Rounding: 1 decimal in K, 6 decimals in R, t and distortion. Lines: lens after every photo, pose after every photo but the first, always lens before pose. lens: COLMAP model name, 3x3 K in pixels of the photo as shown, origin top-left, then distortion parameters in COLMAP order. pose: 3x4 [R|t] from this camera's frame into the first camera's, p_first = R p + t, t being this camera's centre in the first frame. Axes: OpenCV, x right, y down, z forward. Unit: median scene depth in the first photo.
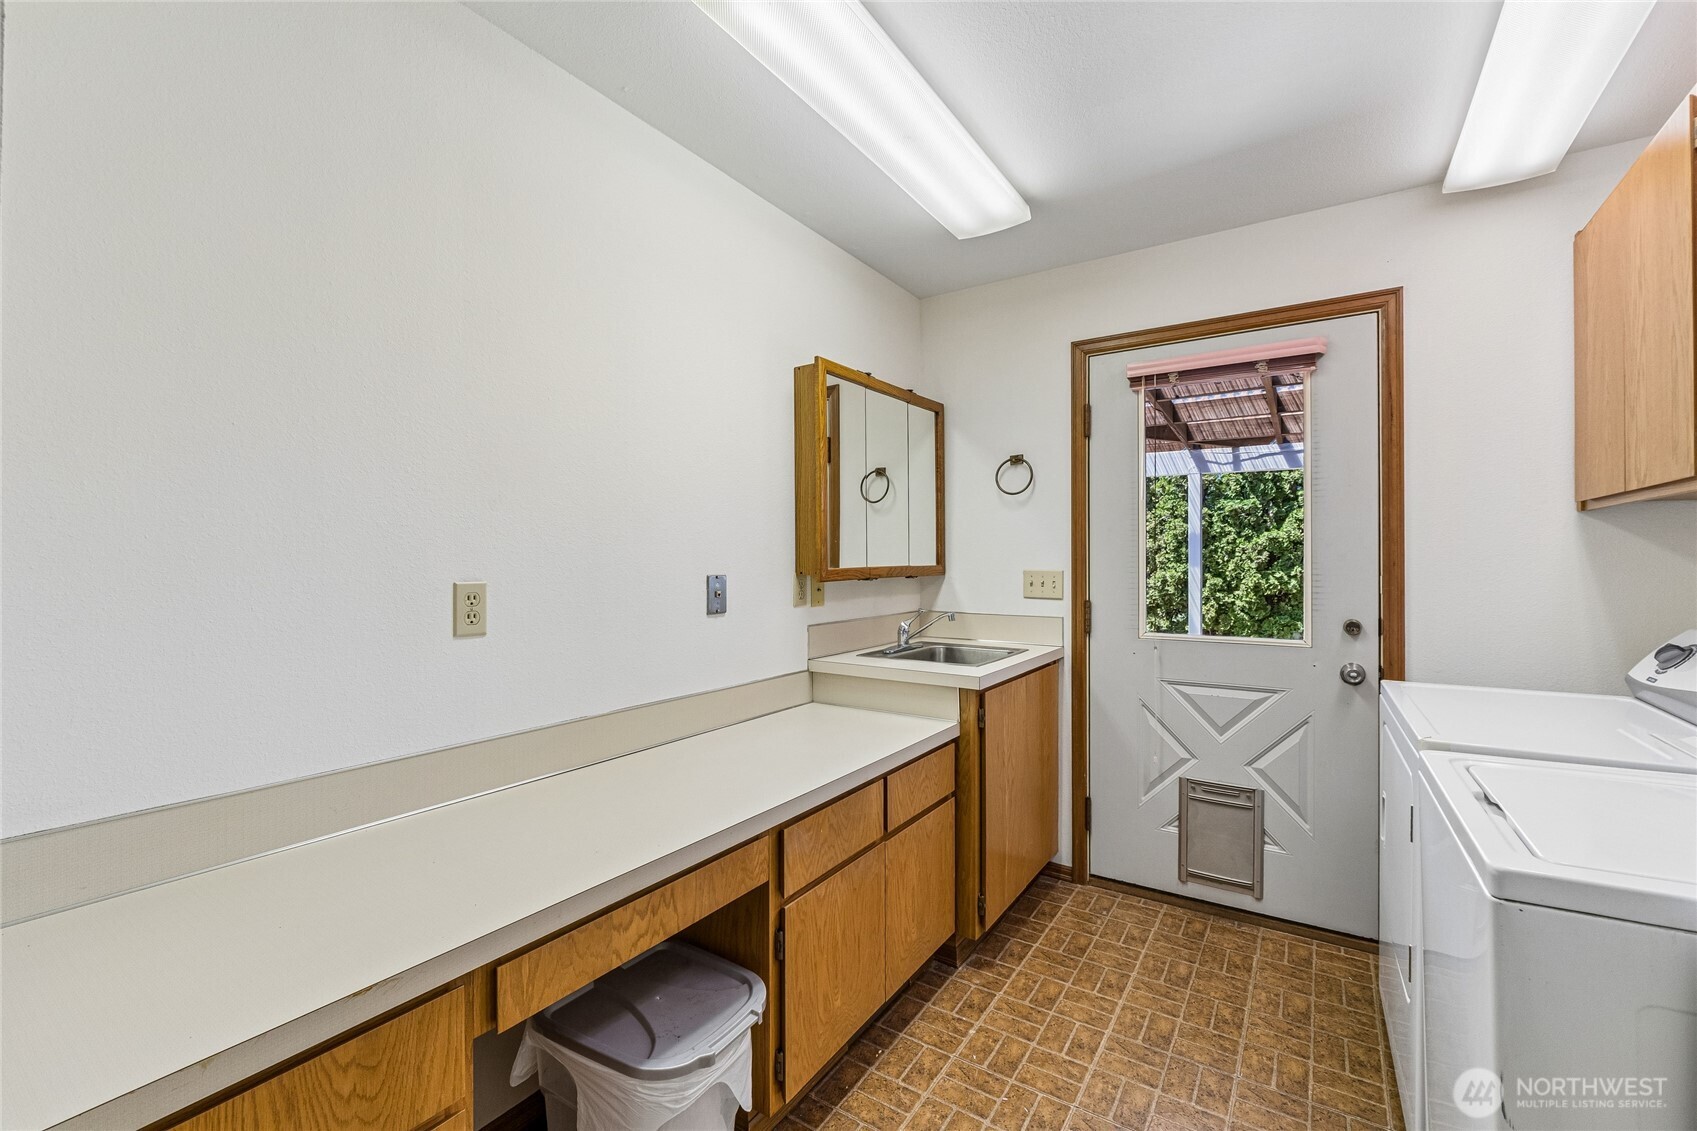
lens RADIAL K [[698.0, 0, 848.5], [0, 698.0, 565.5], [0, 0, 1]] dist [-0.000304, -0.000065]
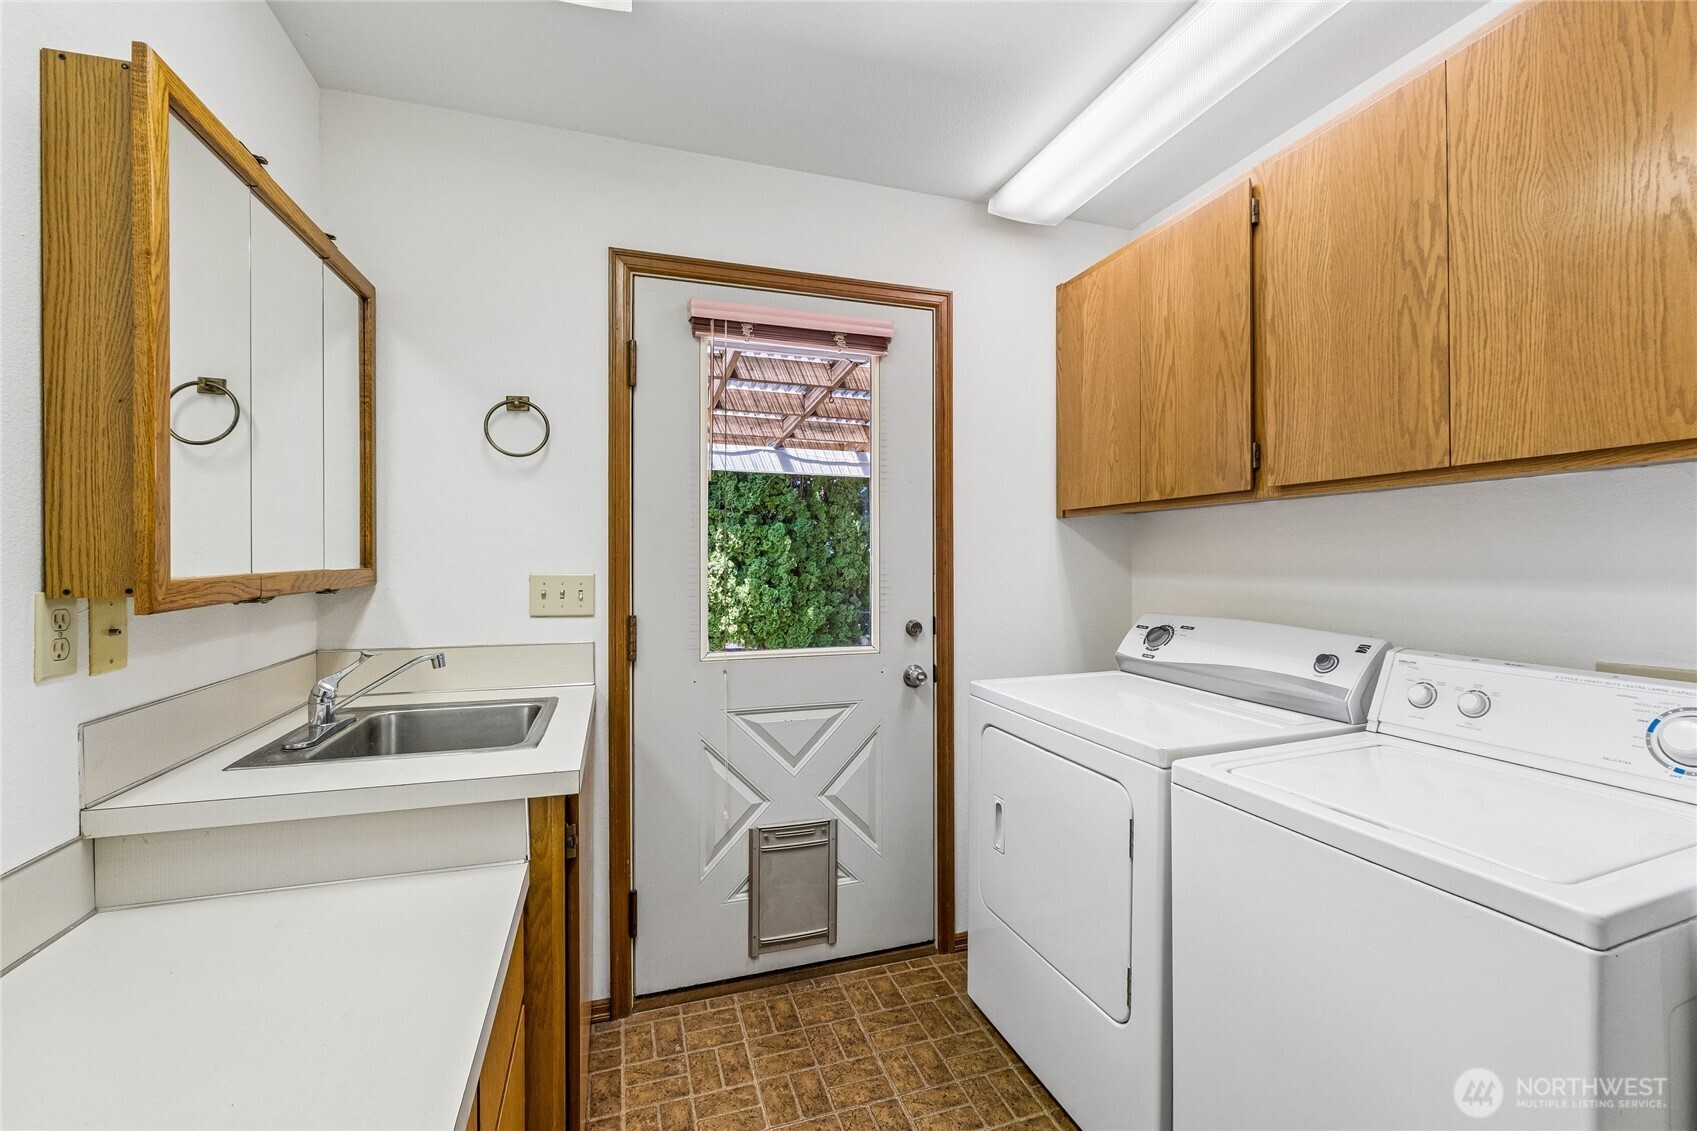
lens RADIAL K [[720.7, 0, 853.9], [0, 720.7, 561.2], [0, 0, 1]] dist [-0.002924, -0.000583]
pose [[0.611059, -0.001323, 0.791584, -0.109532], [0.005560, 0.999981, -0.002621, -0.002689], [-0.791566, 0.006003, 0.611055, 0.396522]]
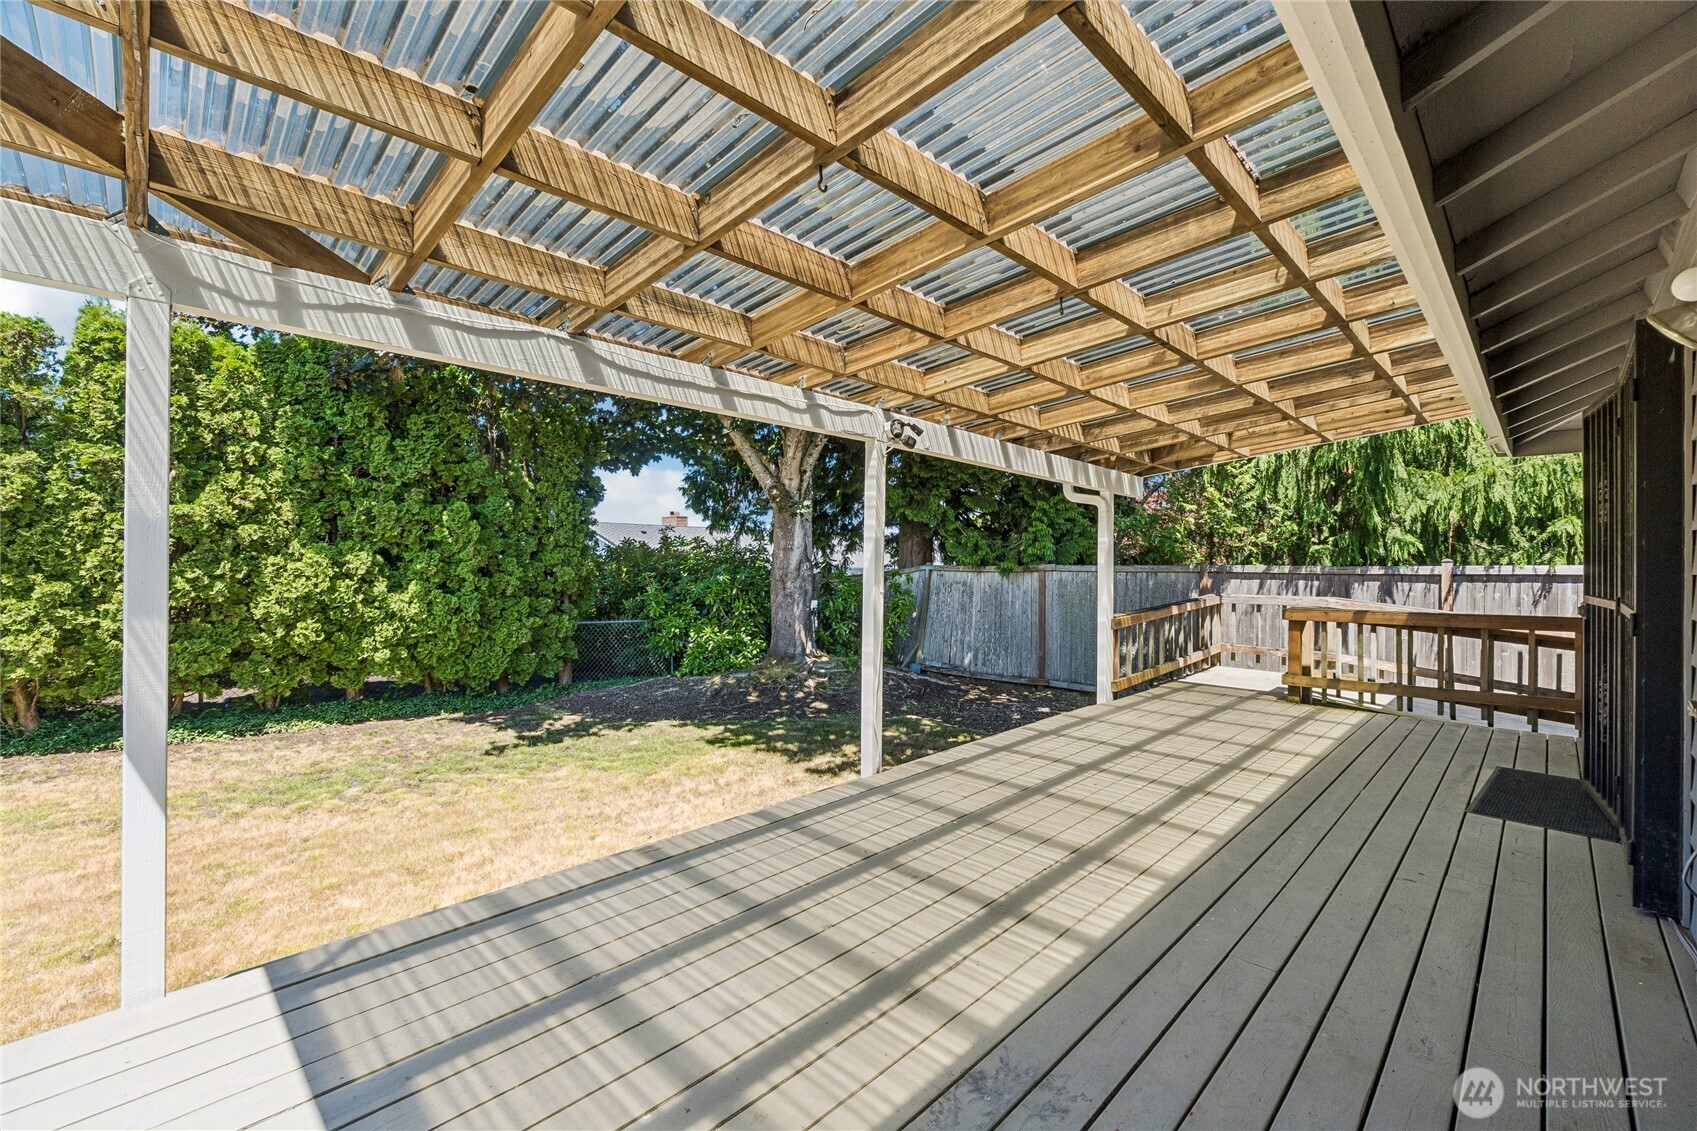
lens RADIAL K [[710.7, 0, 848.5], [0, 710.7, 565.5], [0, 0, 1]] dist [0.000017, 0.000269]
pose [[0.198529, -0.008141, 0.980061, 0.455203], [-0.001670, 0.999961, 0.008645, -0.006089], [-0.980094, -0.003353, 0.198508, 1.244986]]
